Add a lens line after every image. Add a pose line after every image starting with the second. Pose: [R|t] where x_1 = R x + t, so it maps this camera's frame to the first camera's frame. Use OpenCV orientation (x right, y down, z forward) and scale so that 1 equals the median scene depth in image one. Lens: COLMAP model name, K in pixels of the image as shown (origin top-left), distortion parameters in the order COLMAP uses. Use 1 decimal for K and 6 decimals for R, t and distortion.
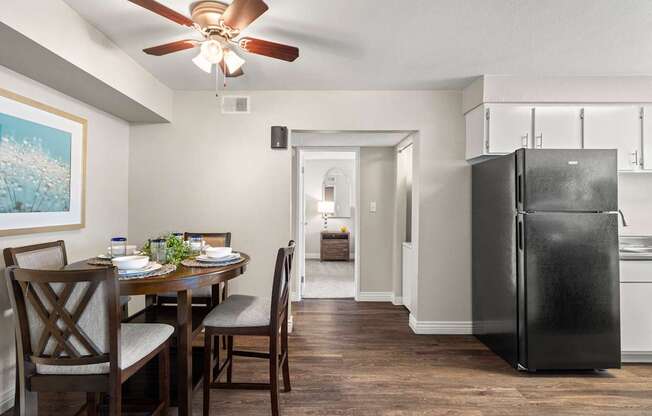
lens RADIAL K [[295.8, 0, 326.0], [0, 295.8, 208.0], [0, 0, 1]] dist [0.000267, -0.000002]
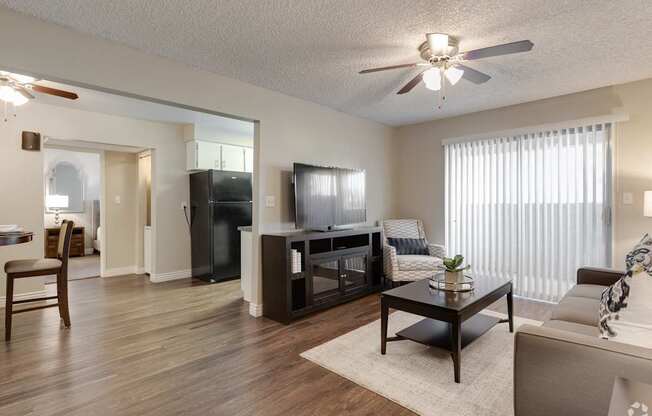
lens RADIAL K [[314.4, 0, 323.0], [0, 314.4, 205.3], [0, 0, 1]] dist [0.000259, -0.000022]
pose [[0.712734, -0.006047, 0.701408, -0.200218], [0.010408, 0.999944, -0.001954, 0.039490], [-0.701357, 0.008693, 0.712757, -0.726480]]
